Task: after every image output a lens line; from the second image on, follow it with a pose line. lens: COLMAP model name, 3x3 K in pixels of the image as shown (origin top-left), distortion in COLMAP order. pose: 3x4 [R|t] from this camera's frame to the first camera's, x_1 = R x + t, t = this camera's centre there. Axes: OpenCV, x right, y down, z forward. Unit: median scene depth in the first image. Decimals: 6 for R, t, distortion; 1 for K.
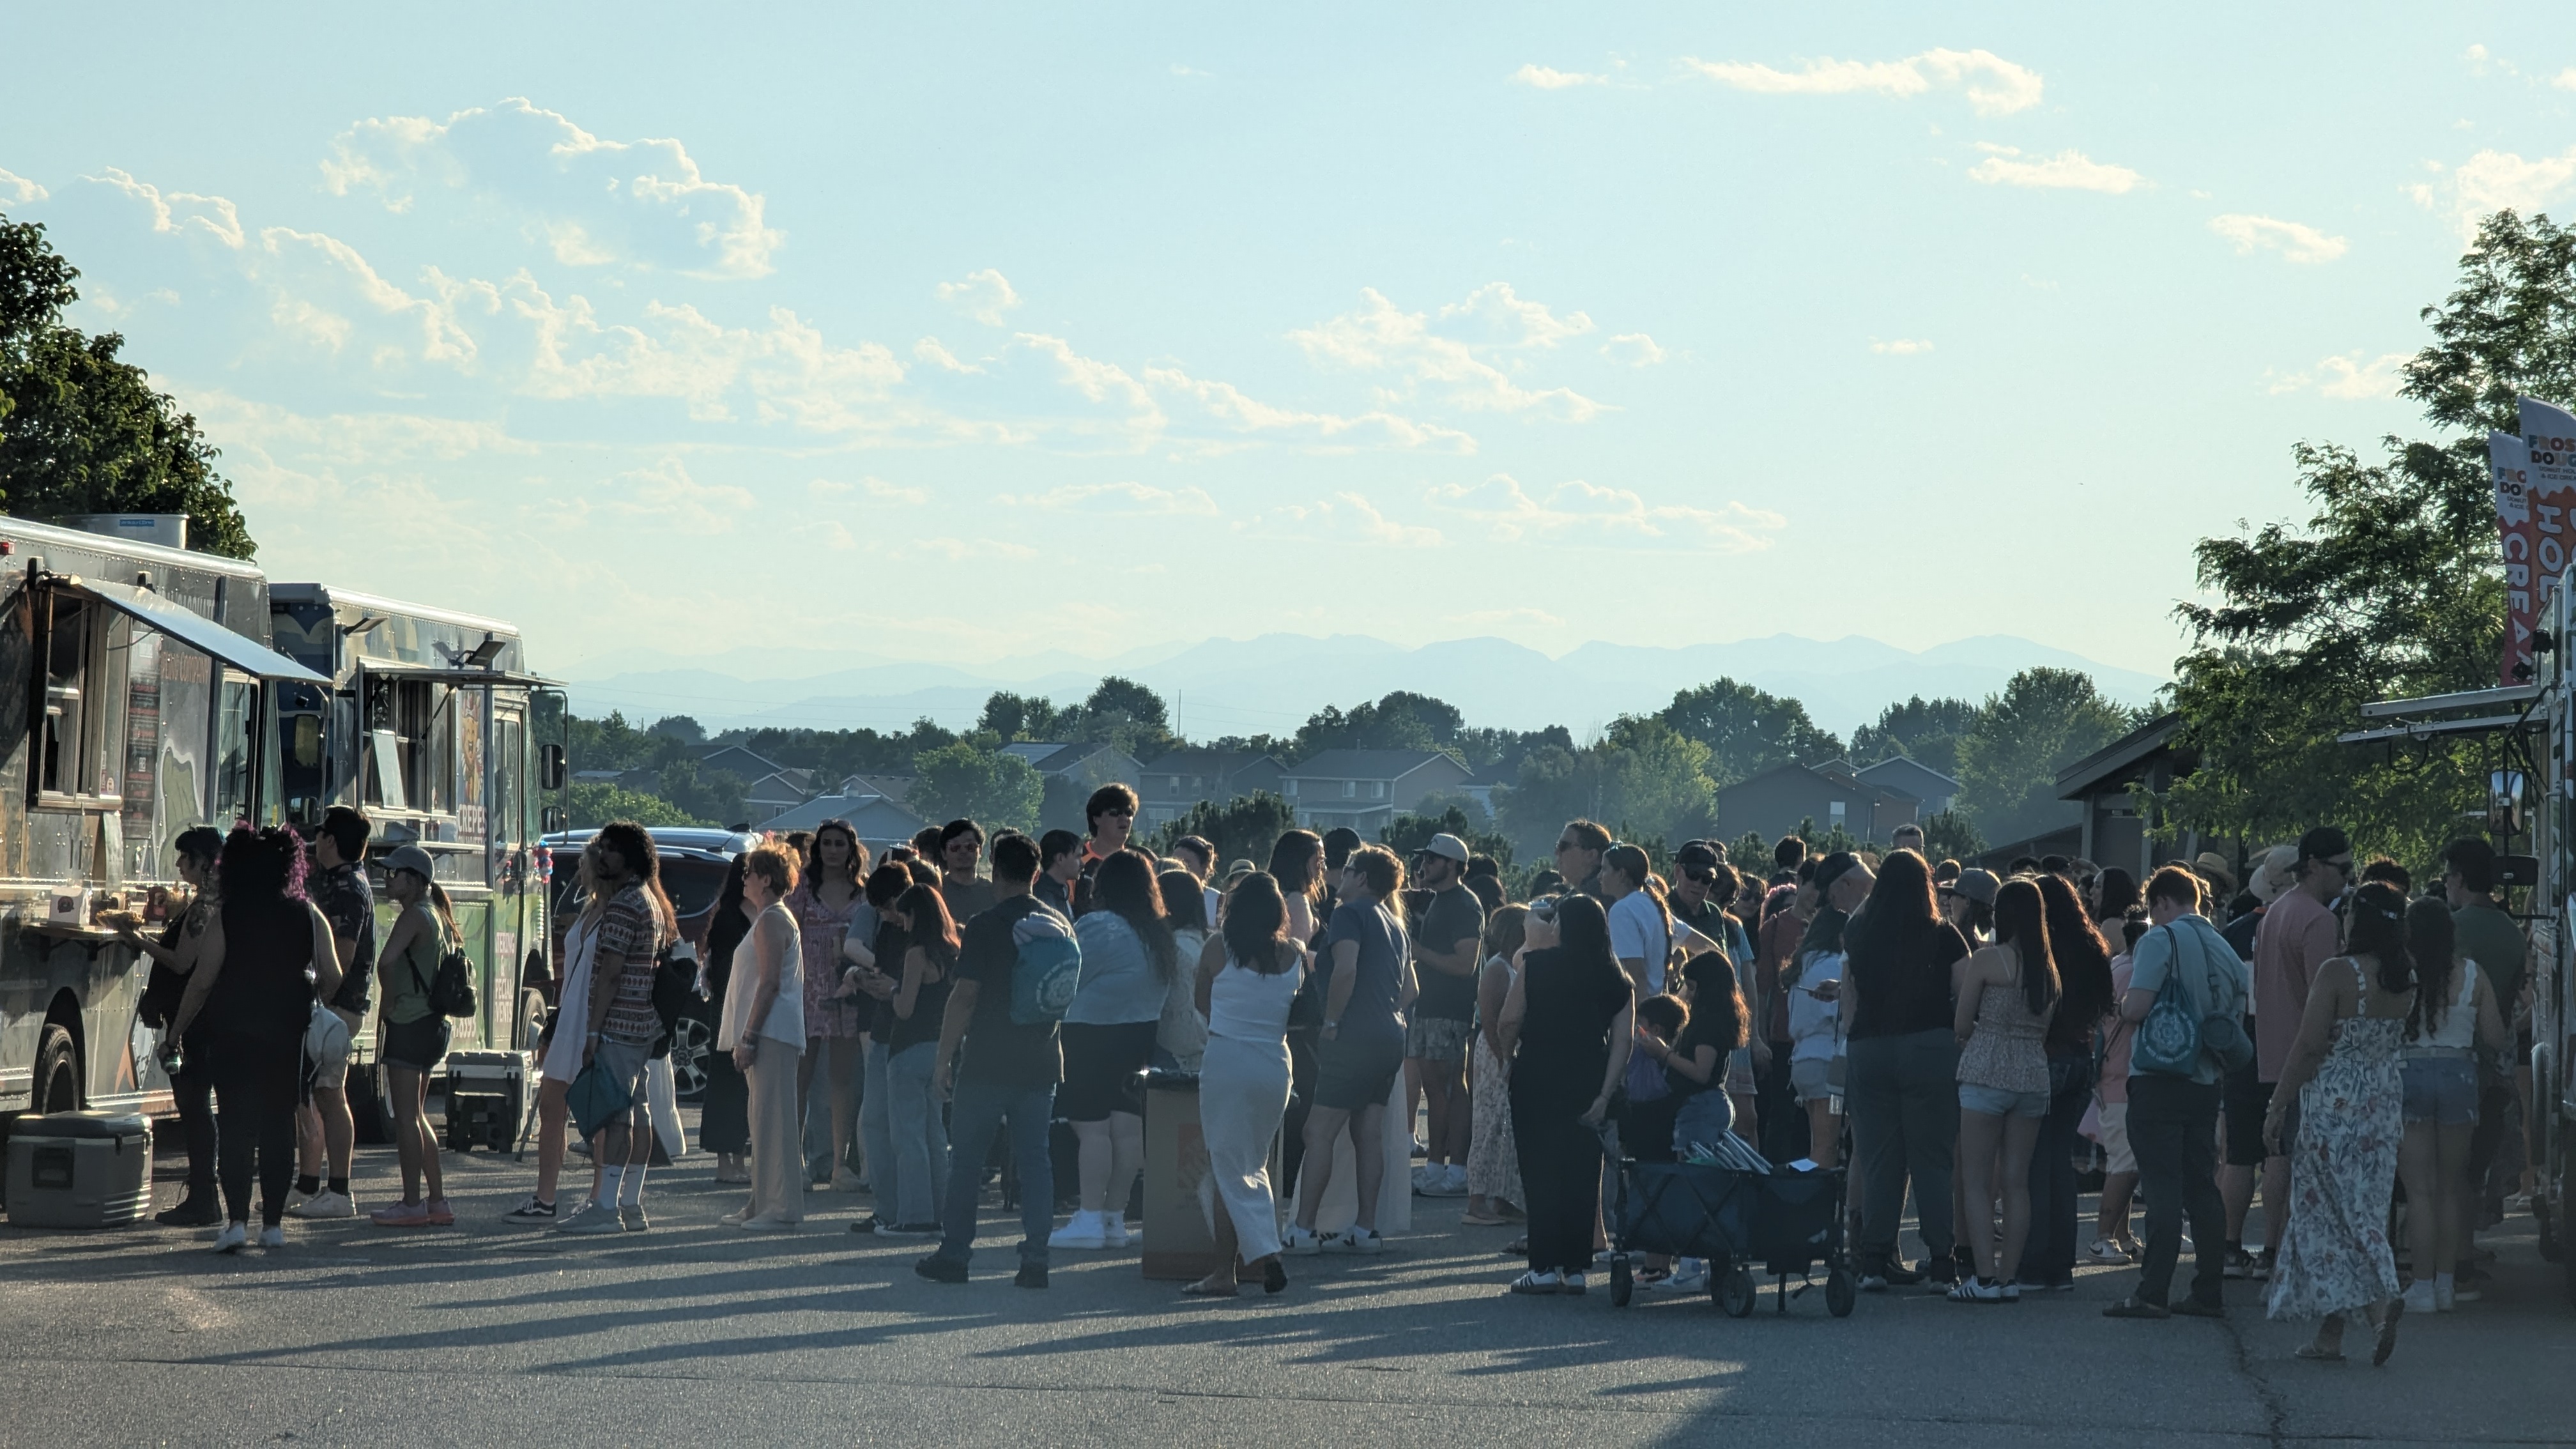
lens RADIAL K [[8839.1, 0, 1287.3], [0, 8839.1, 719.3], [0, 0, 1]] dist [0.099199, 0.000000]
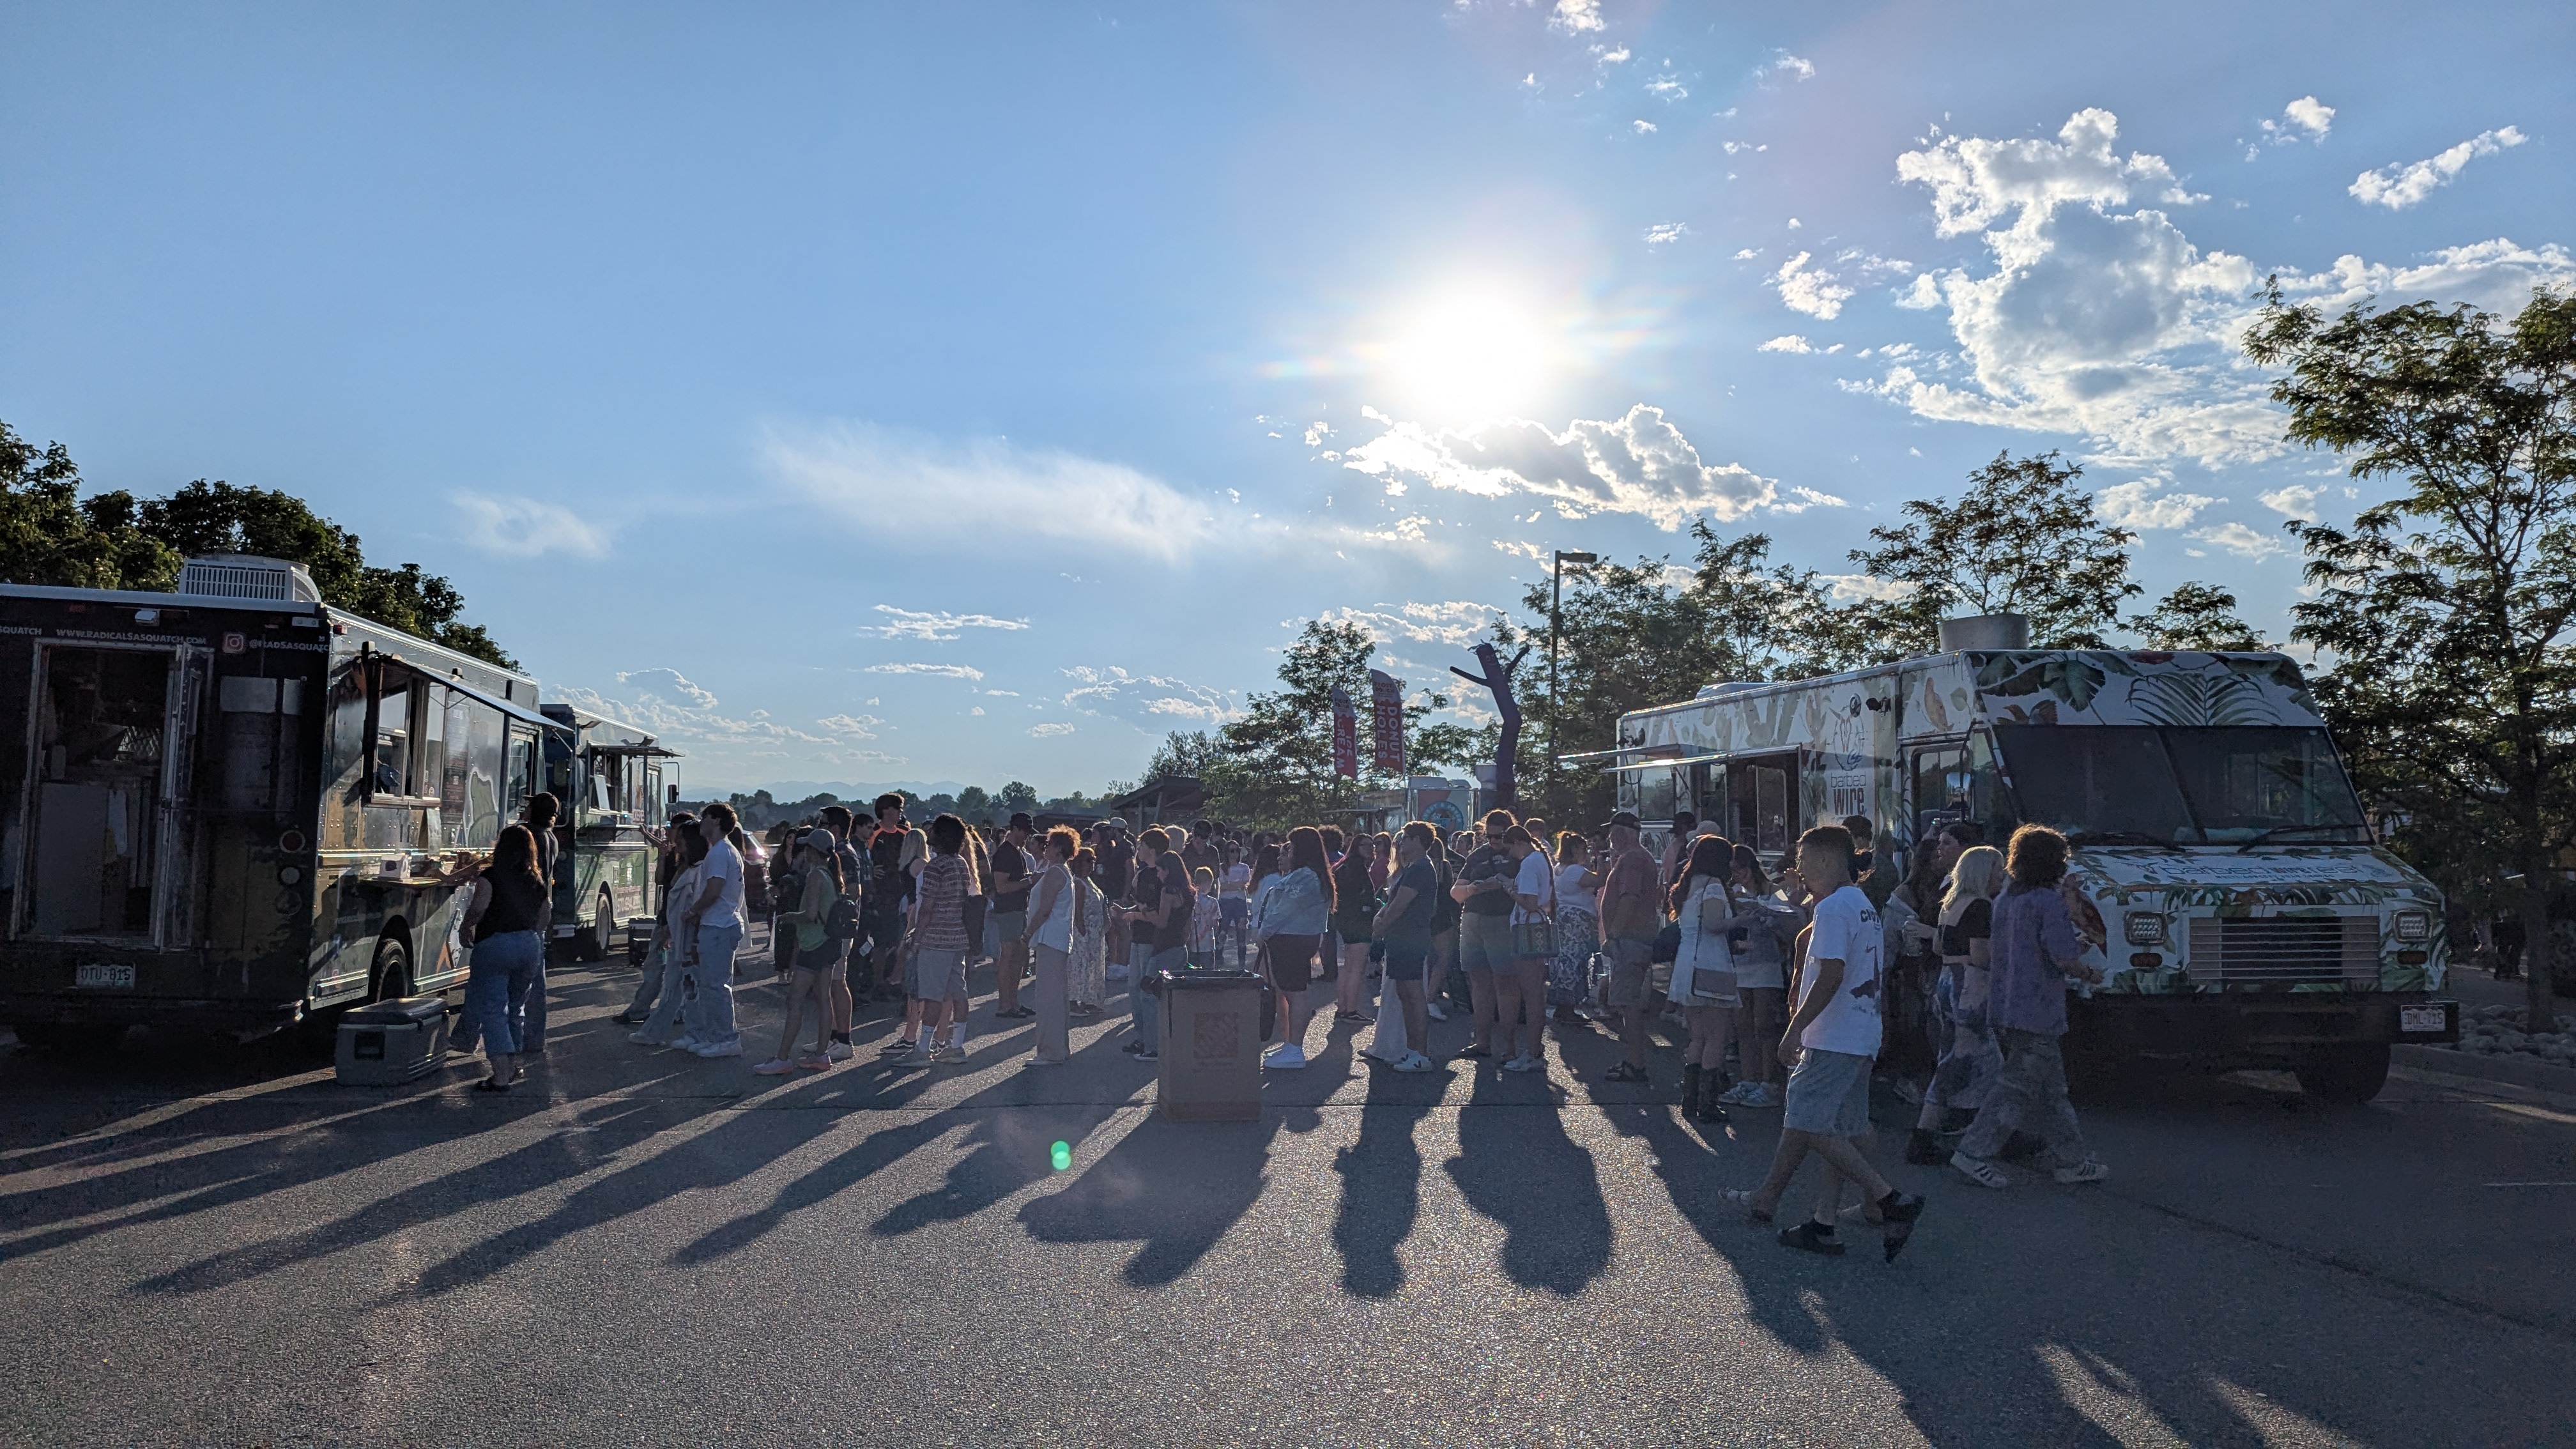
lens RADIAL K [[1787.3, 0, 1298.7], [0, 1787.3, 734.9], [0, 0, 1]] dist [0.052848, -0.030363]
pose [[0.962032, 0.003941, 0.272908, -0.067843], [0.005765, 0.999379, -0.034751, 0.009351], [-0.272876, 0.035005, 0.961412, 0.620252]]
